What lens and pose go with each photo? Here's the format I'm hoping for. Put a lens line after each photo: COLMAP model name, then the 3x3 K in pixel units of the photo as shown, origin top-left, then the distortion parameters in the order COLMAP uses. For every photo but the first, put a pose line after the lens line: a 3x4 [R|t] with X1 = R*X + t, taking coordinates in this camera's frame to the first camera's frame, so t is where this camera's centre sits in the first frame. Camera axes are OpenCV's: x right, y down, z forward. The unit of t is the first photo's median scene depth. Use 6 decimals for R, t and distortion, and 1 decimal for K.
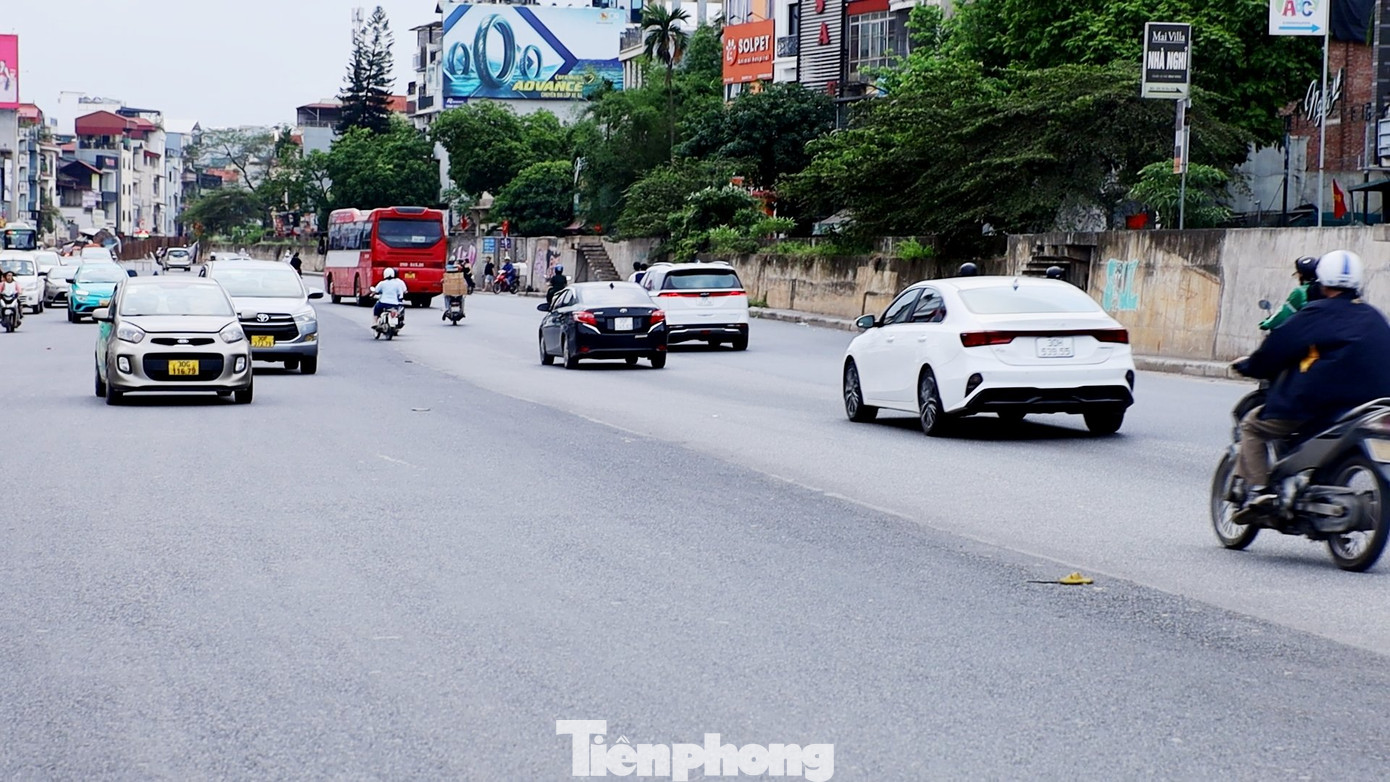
lens RADIAL K [[2838.8, 0, 695.0], [0, 2838.8, 391.0], [0, 0, 1]] dist [0.272325, 0.063509]
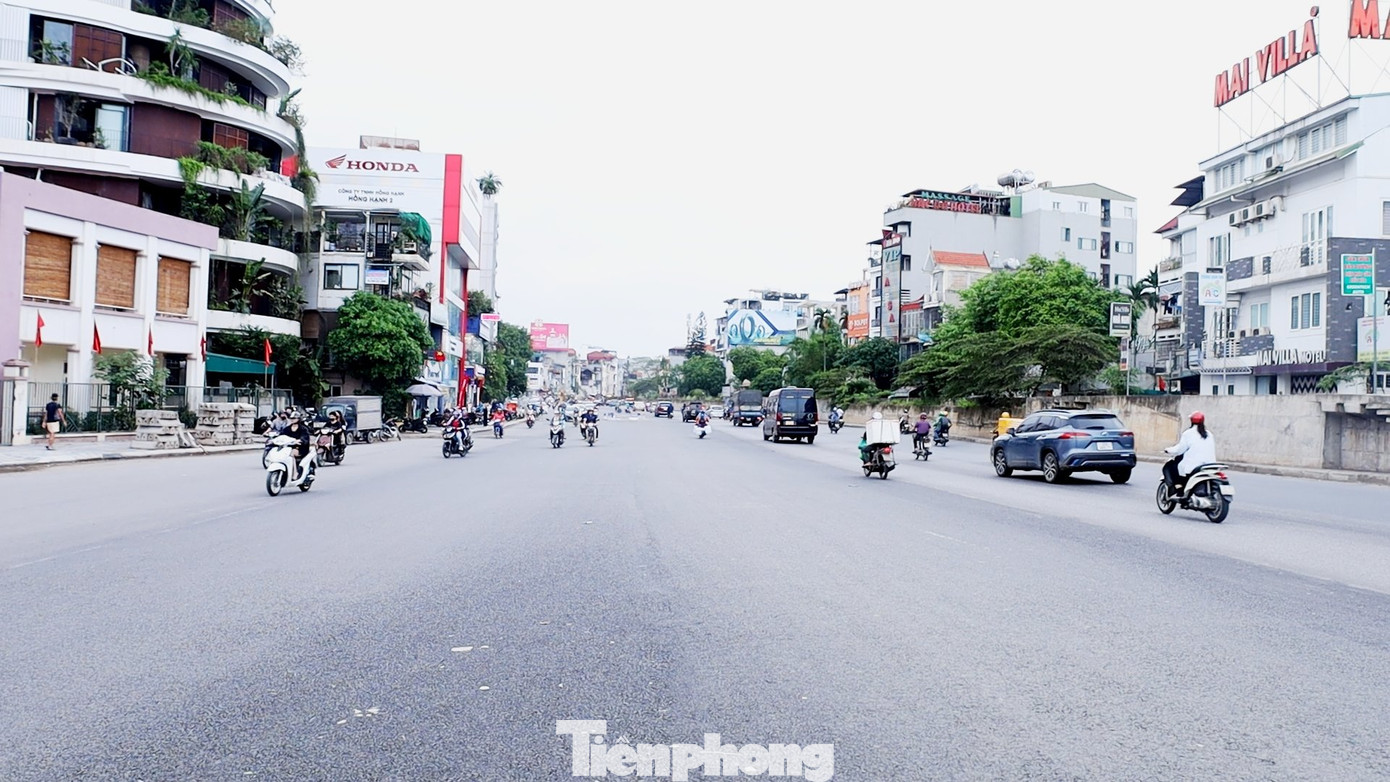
lens RADIAL K [[1034.2, 0, 695.6], [0, 1034.2, 366.0], [0, 0, 1]] dist [-0.002854, -0.000697]
pose [[0.994903, 0.006541, -0.100622, -0.021075], [-0.015012, 0.996381, -0.083660, -0.001942], [0.099711, 0.084744, 0.991401, 0.045353]]
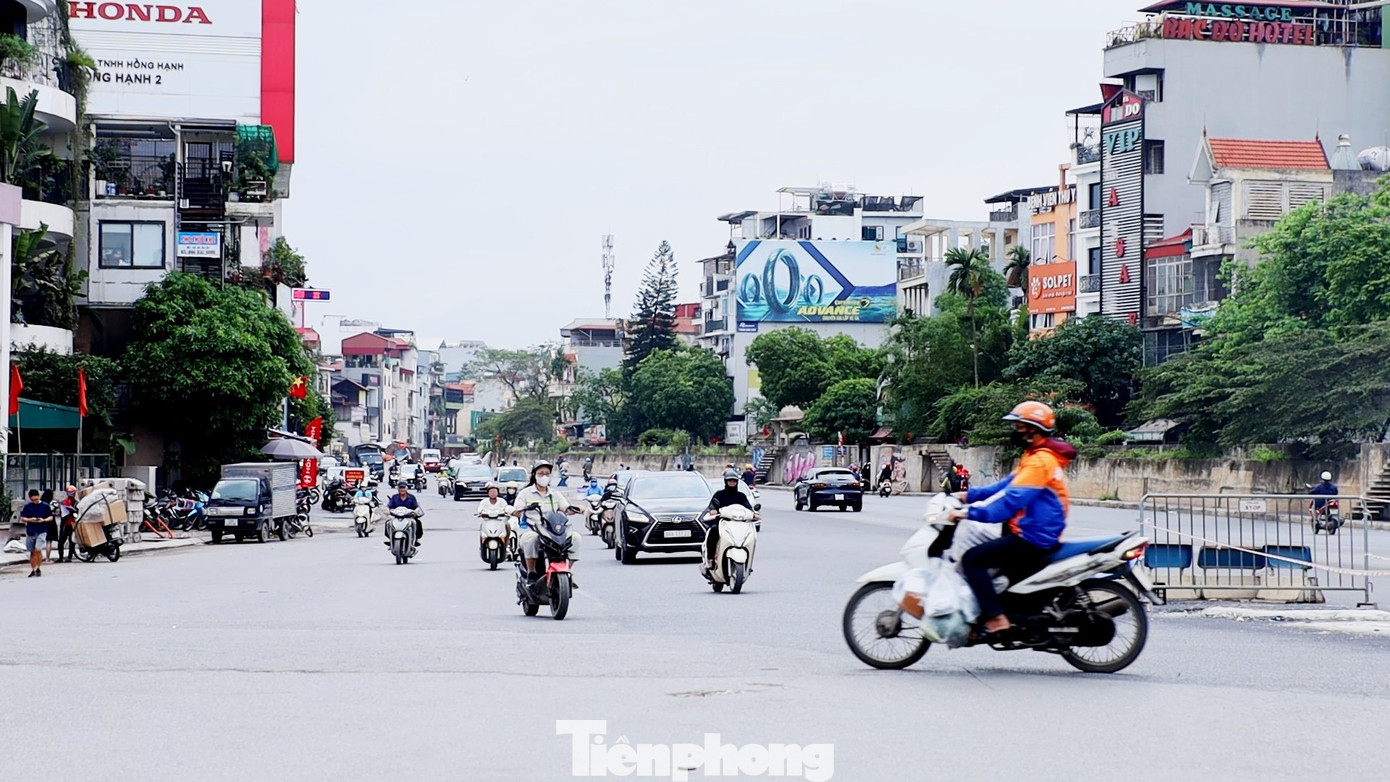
lens RADIAL K [[2838.8, 0, 695.0], [0, 2838.8, 391.0], [0, 0, 1]] dist [0.272325, 0.063509]
pose [[0.998172, -0.010624, -0.059491, -0.038050], [0.006323, 0.997383, -0.072024, 0.005329], [0.060100, 0.071516, 0.995627, -0.119578]]
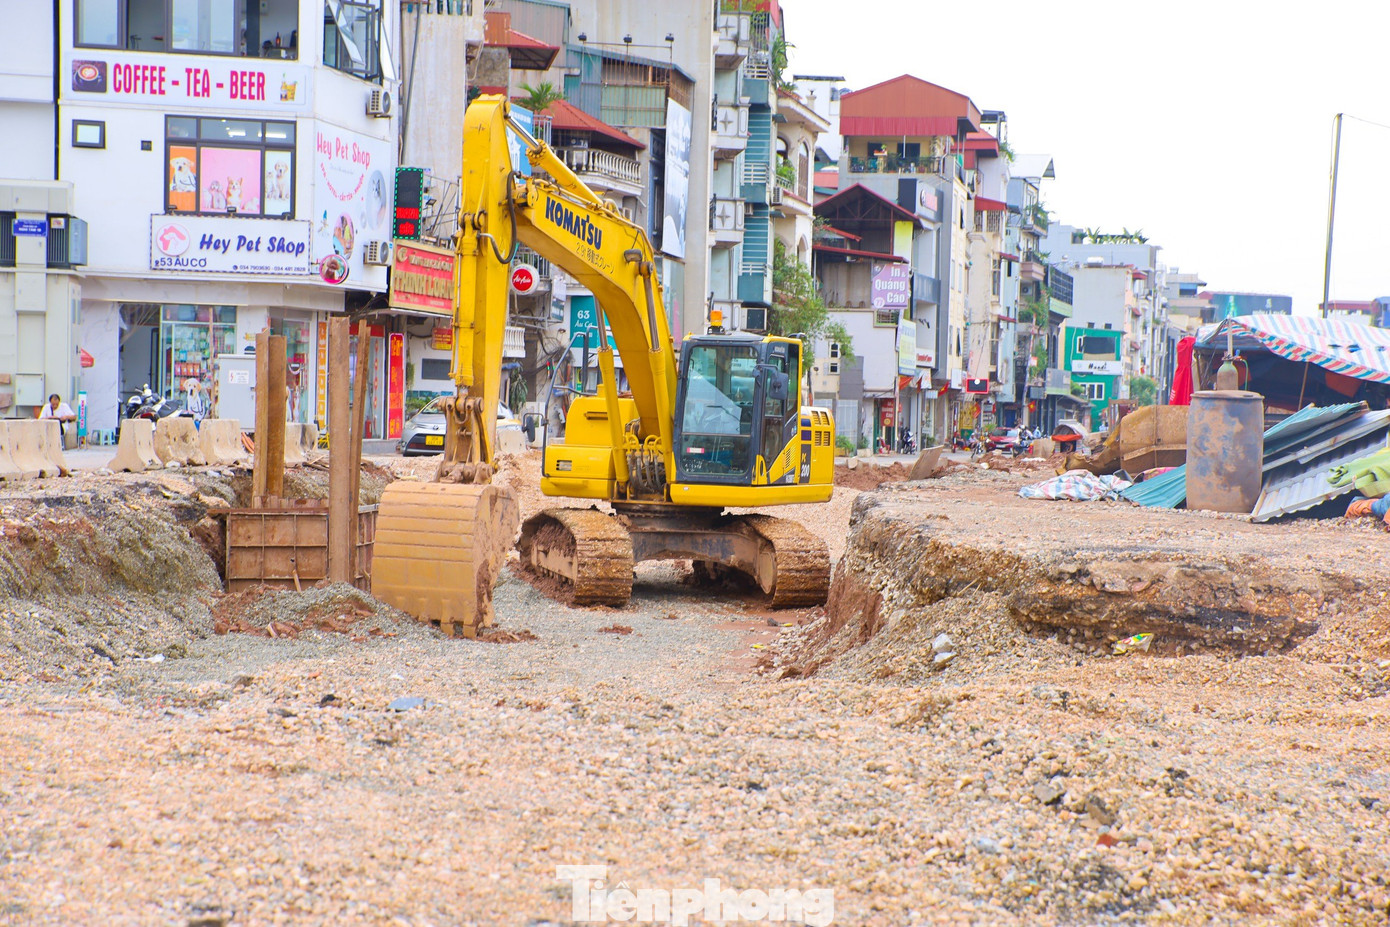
lens RADIAL K [[2328.0, 0, 695.0], [0, 2328.0, 463.5], [0, 0, 1]] dist [0.008689, 0.021204]
pose [[0.974140, 0.016189, -0.225363, -0.325975], [-0.021857, 0.999504, -0.022679, -0.072745], [0.224884, 0.027018, 0.974011, 1.377358]]
